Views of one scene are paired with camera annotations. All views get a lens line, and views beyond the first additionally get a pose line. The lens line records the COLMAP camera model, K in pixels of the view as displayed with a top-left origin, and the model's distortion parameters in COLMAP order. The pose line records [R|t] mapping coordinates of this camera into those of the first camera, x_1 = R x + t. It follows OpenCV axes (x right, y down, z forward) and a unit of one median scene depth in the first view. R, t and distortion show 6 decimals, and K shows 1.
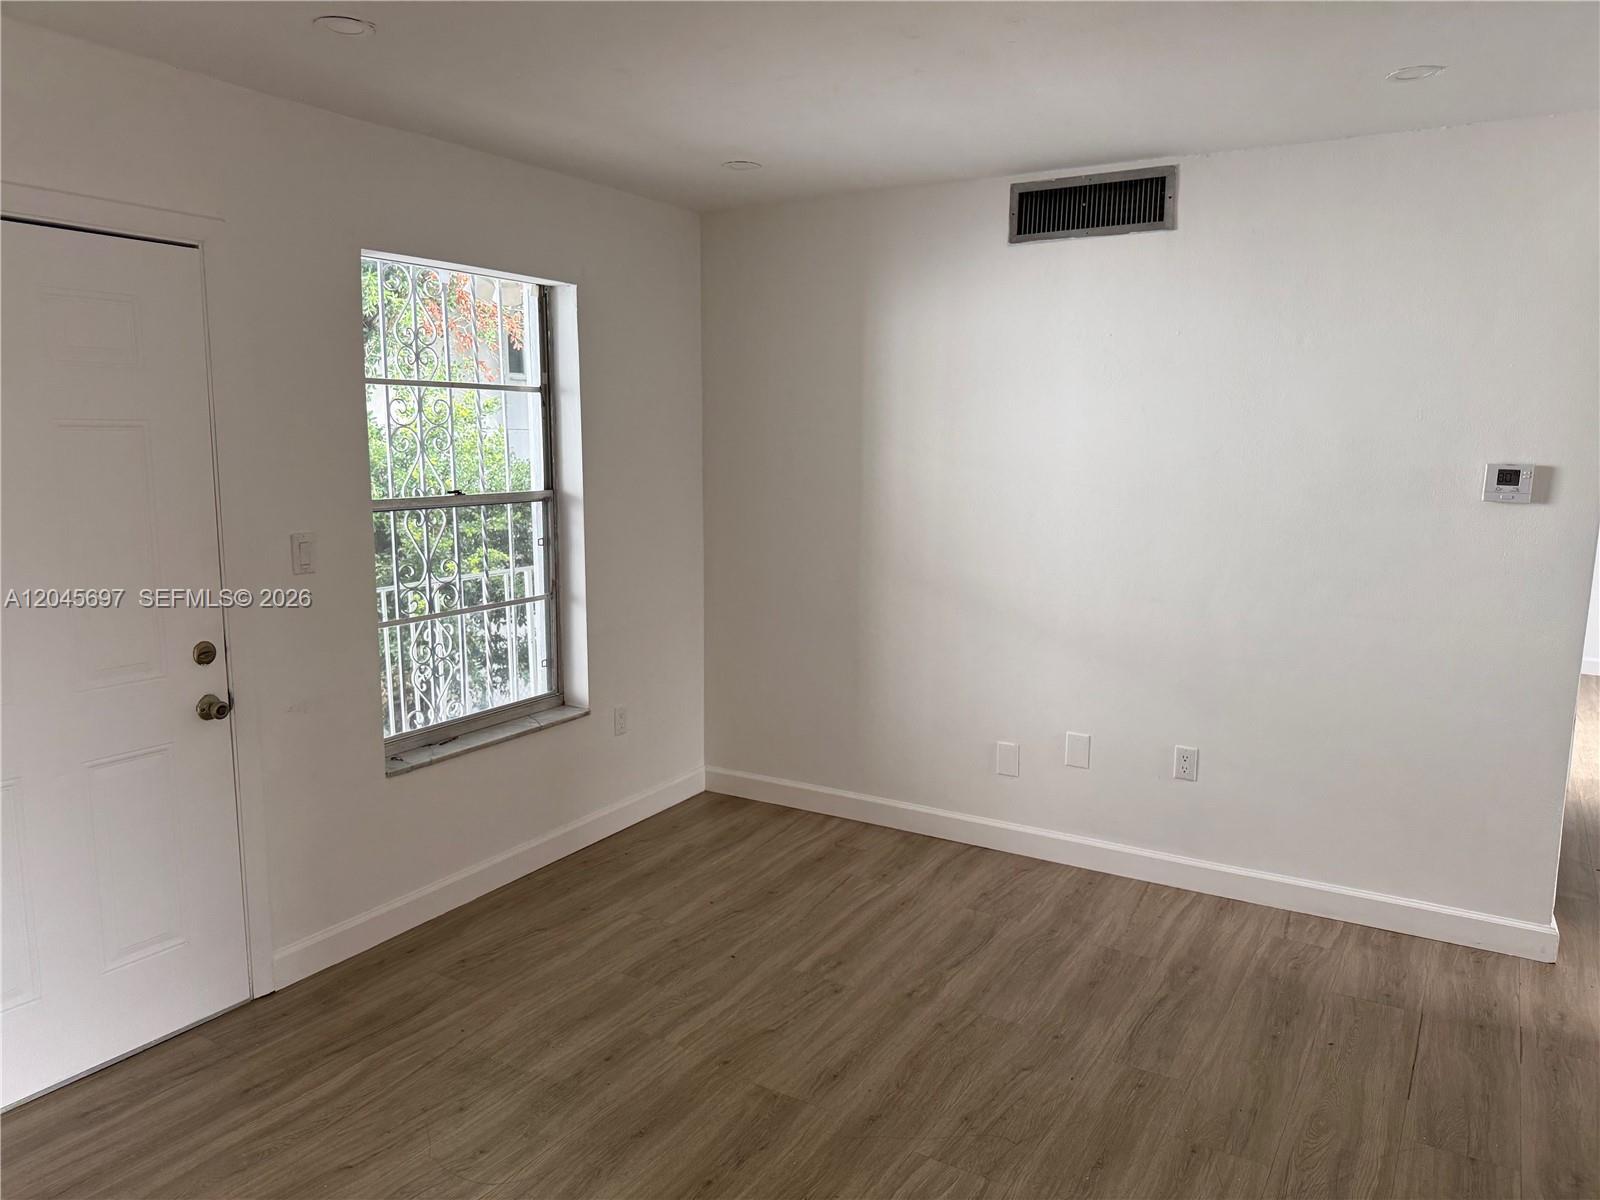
lens RADIAL K [[1115.0, 0, 800.0], [0, 1115.0, 600.0], [0, 0, 1]] dist [0.040177, -0.081149]
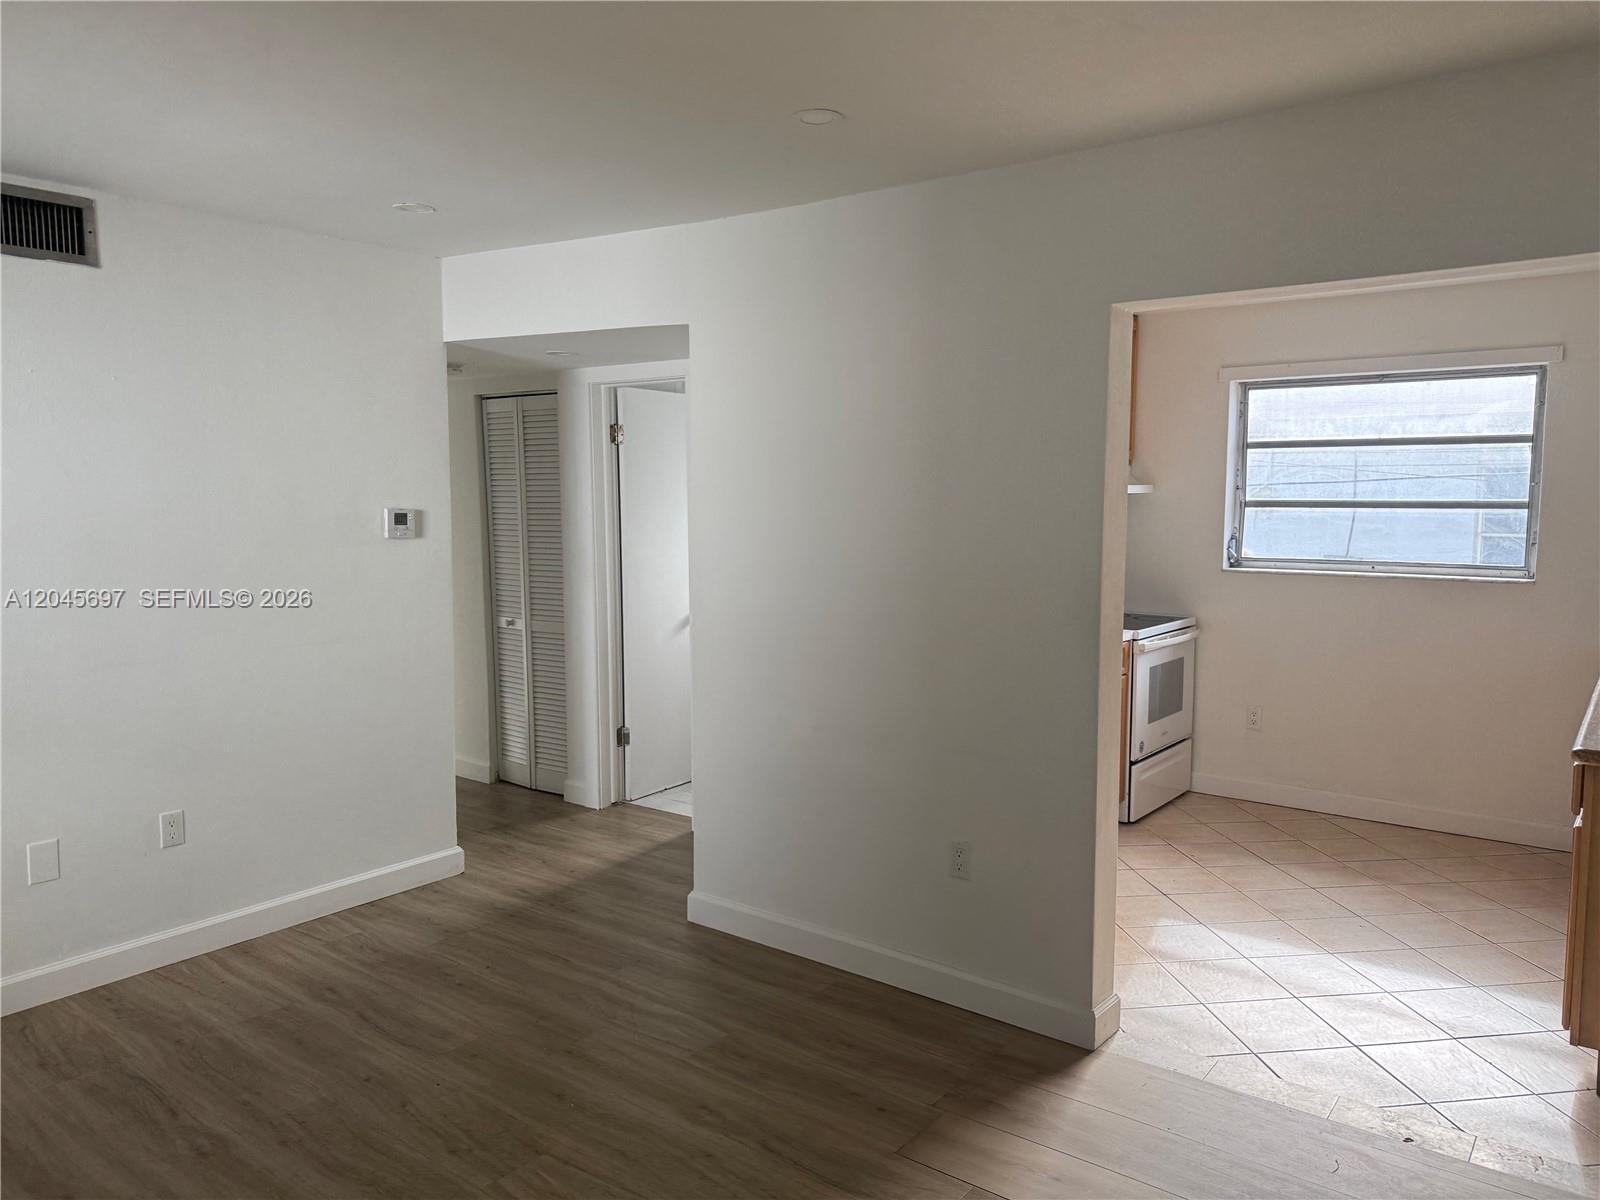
lens RADIAL K [[1109.1, 0, 800.0], [0, 1109.1, 600.0], [0, 0, 1]] dist [0.105157, -0.143285]
pose [[0.129269, -0.103406, 0.986203, -0.583415], [0.142818, 0.986120, 0.084677, -0.058524], [-0.981271, 0.129902, 0.142243, 0.355614]]
